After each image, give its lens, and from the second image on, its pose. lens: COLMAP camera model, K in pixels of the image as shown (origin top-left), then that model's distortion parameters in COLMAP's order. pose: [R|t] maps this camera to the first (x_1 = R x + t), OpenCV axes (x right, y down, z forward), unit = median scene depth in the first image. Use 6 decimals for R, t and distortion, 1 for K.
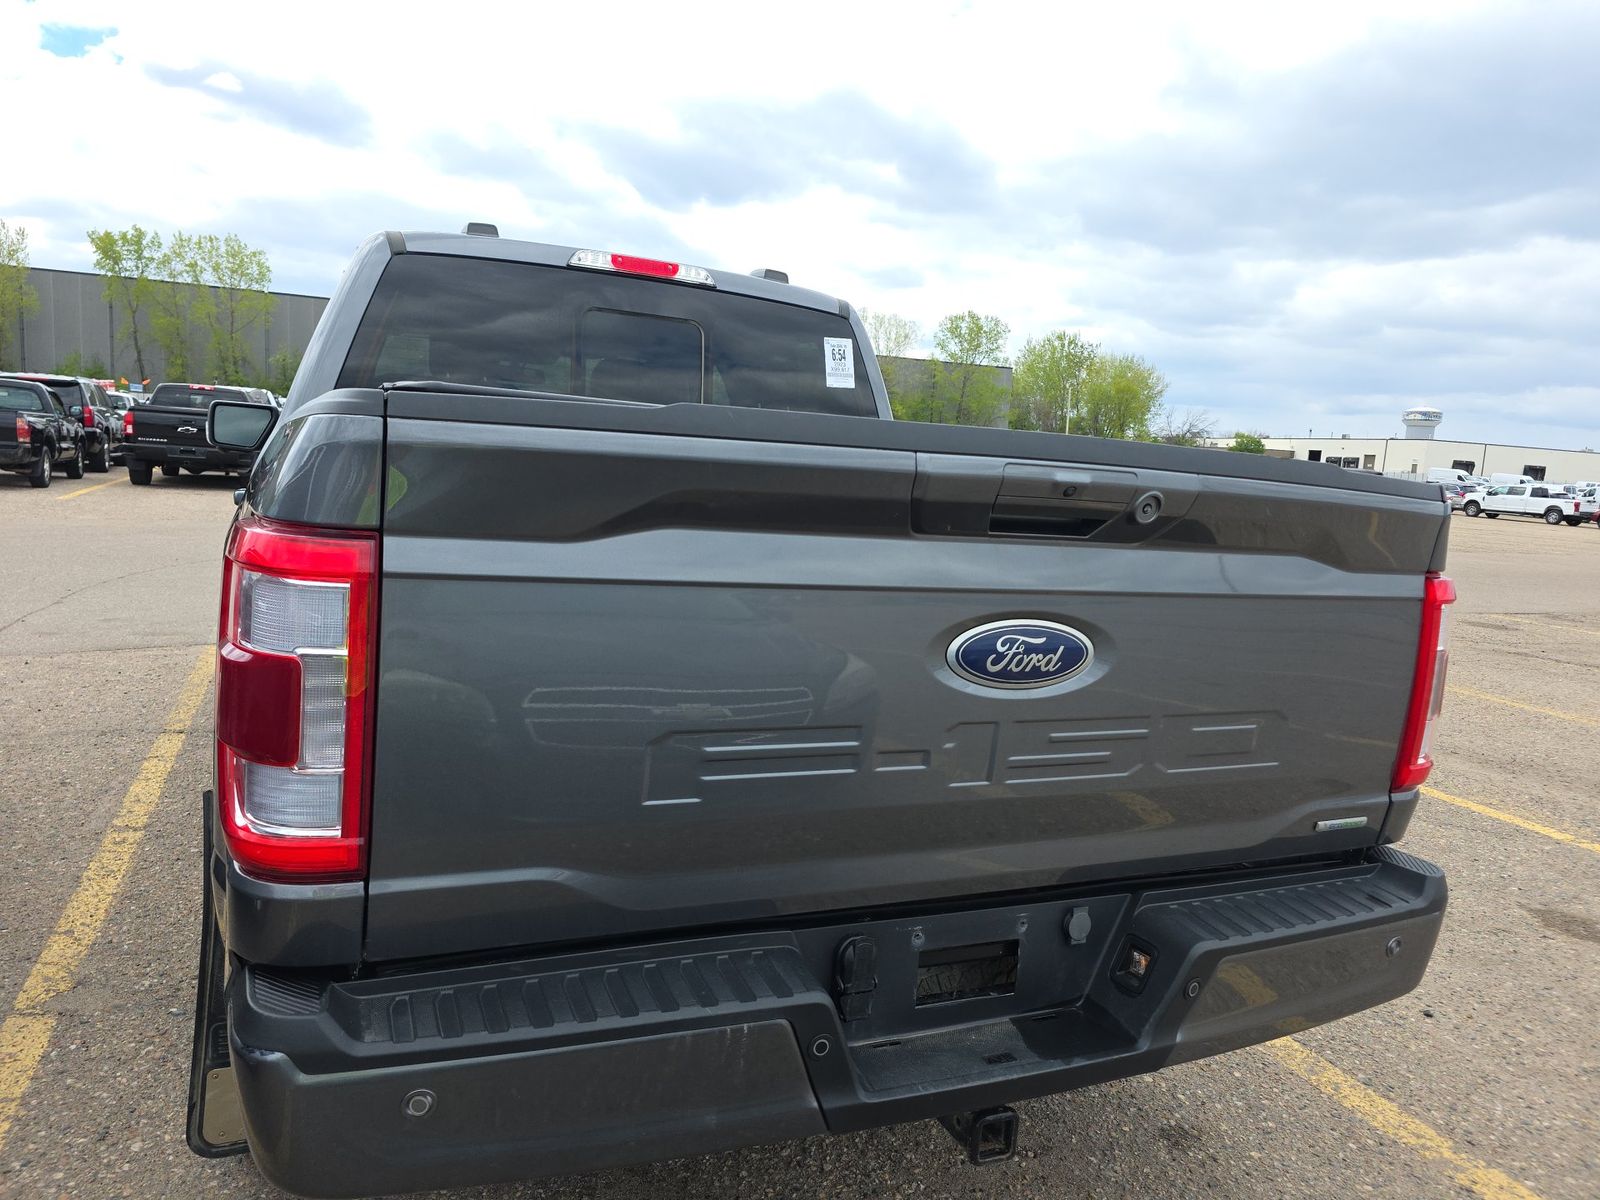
lens RADIAL K [[1086.5, 0, 793.0], [0, 1086.5, 601.0], [0, 0, 1]] dist [0.047217, -0.041269]
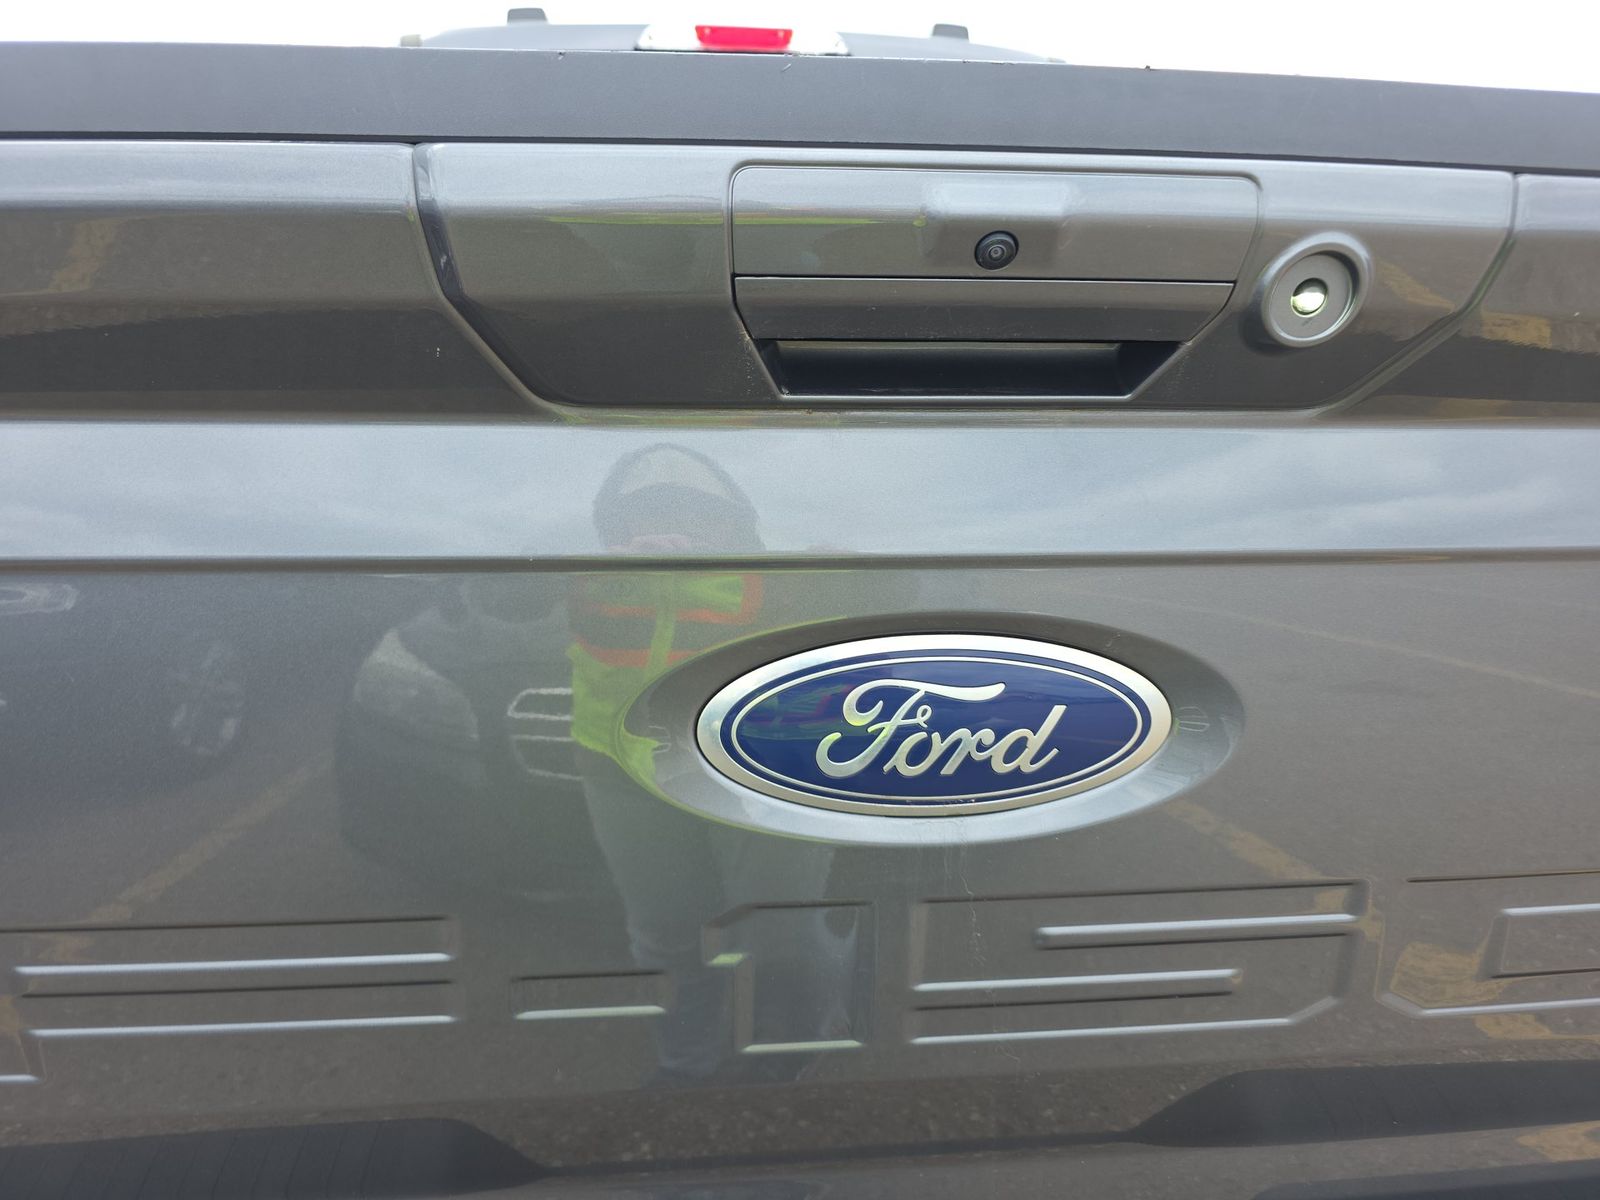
lens RADIAL K [[1086.5, 0, 795.7], [0, 1086.5, 607.3], [0, 0, 1]] dist [0.047217, -0.041269]
pose [[0.943518, 0.019536, -0.330746, 0.232010], [0.016515, 0.994246, 0.105840, -0.025568], [0.330911, -0.105324, 0.937766, 0.517806]]
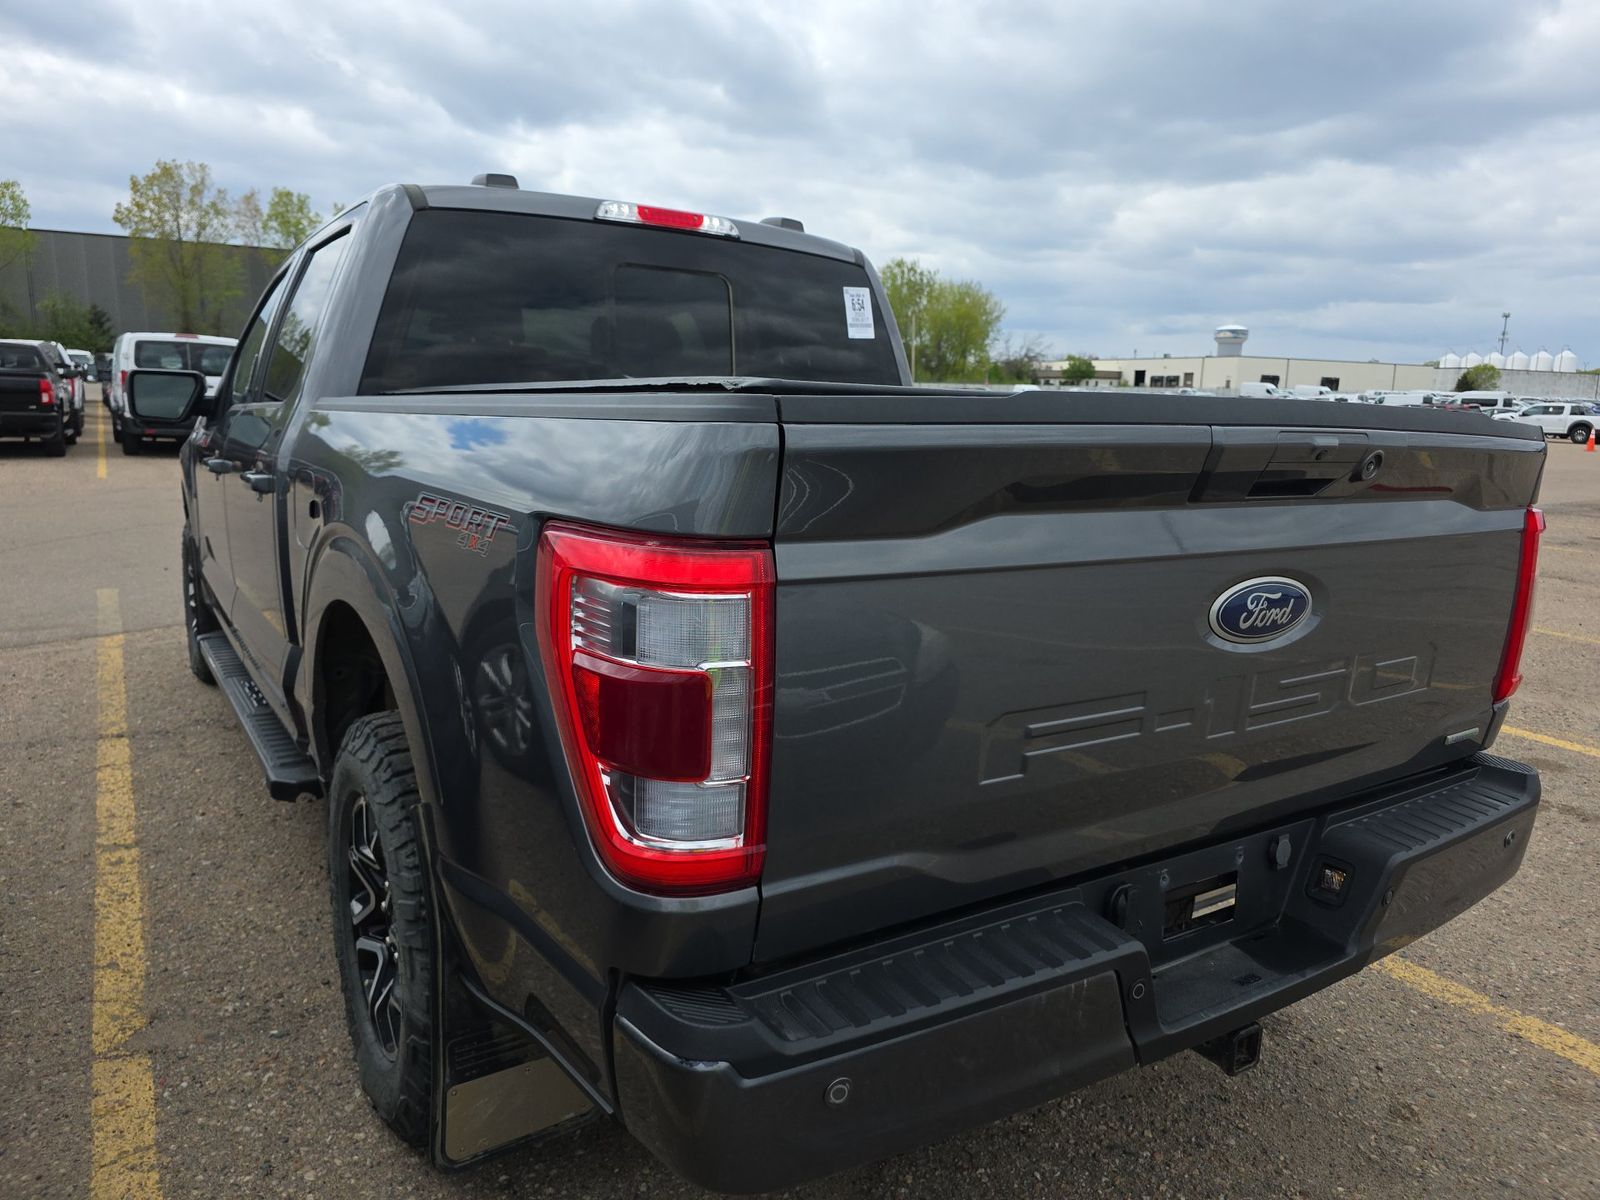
lens RADIAL K [[1086.5, 0, 814.8], [0, 1086.5, 617.1], [0, 0, 1]] dist [0.047217, -0.041269]
pose [[0.985164, -0.069949, 0.156716, -0.313546], [0.058201, 0.995226, 0.078341, -0.042756], [-0.161448, -0.068058, 0.984532, 0.015191]]
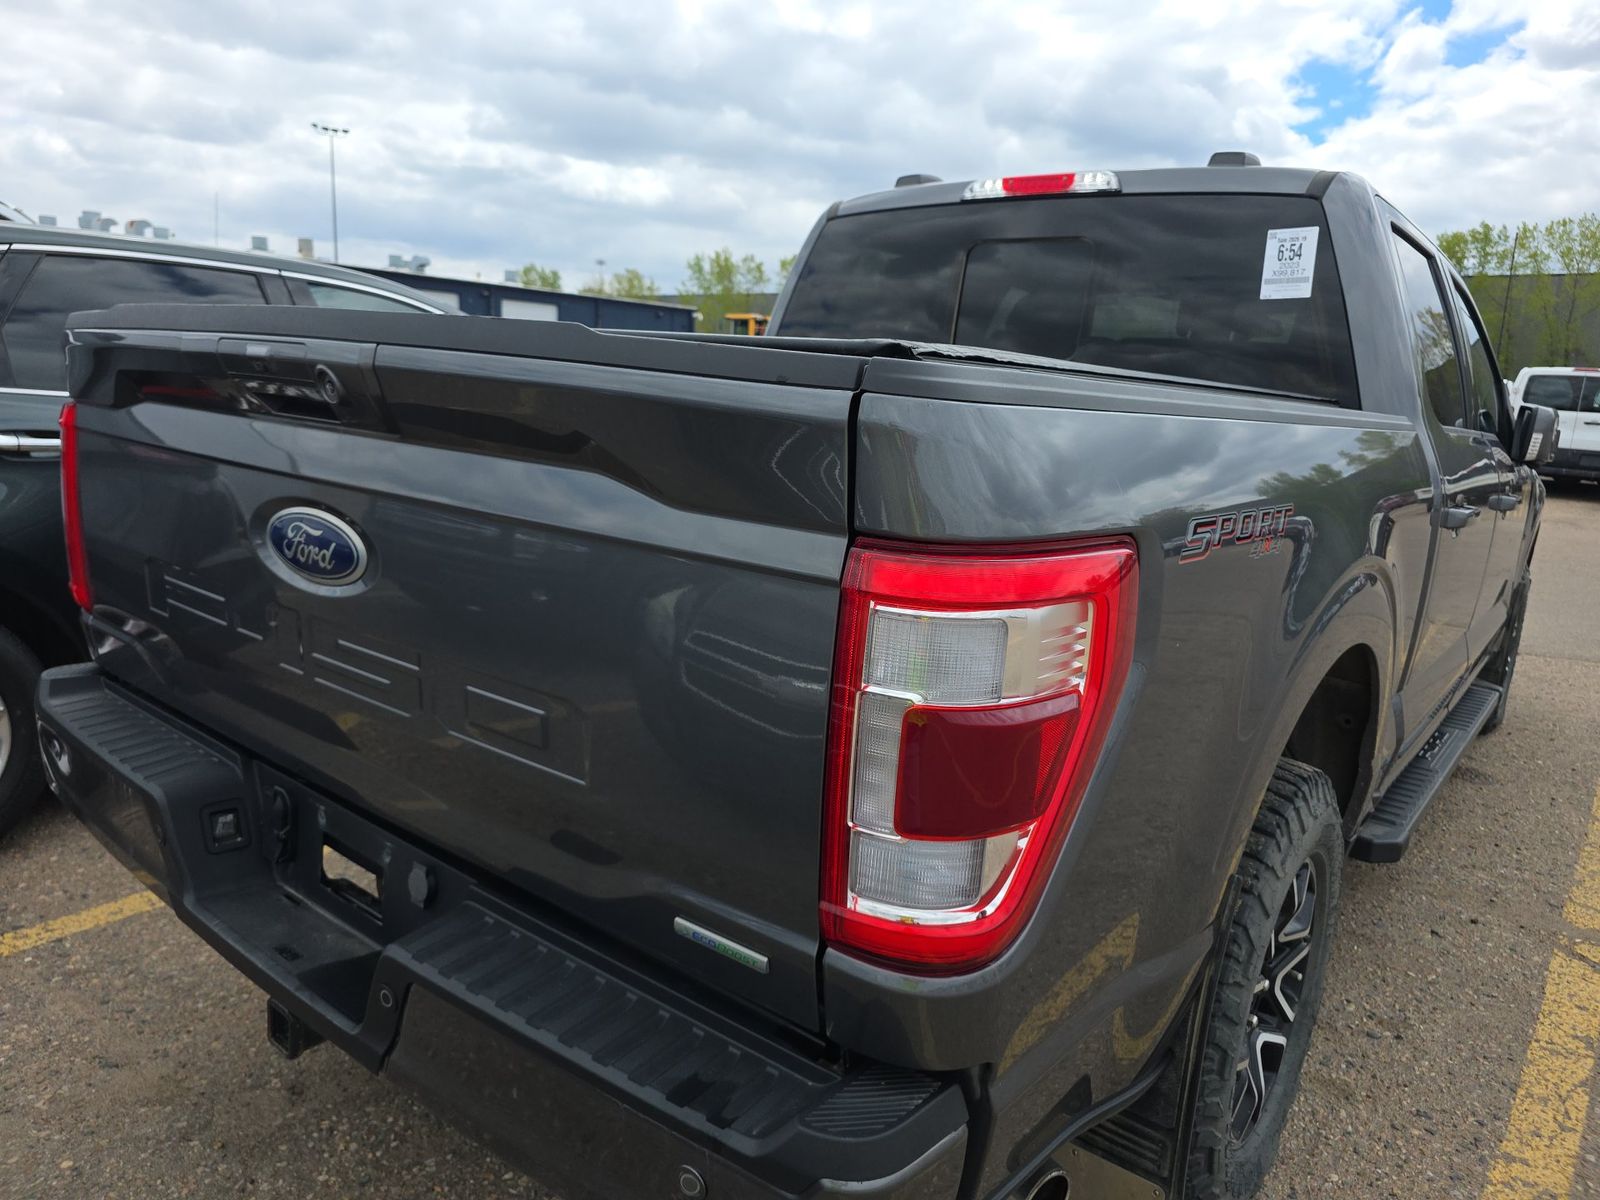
lens RADIAL K [[1086.5, 0, 791.4], [0, 1086.5, 590.3], [0, 0, 1]] dist [0.047217, -0.041269]
pose [[0.459293, 0.127995, -0.879015, 1.007365], [-0.137643, 0.987867, 0.071925, -0.031200], [0.877556, 0.087955, 0.471338, 0.742360]]
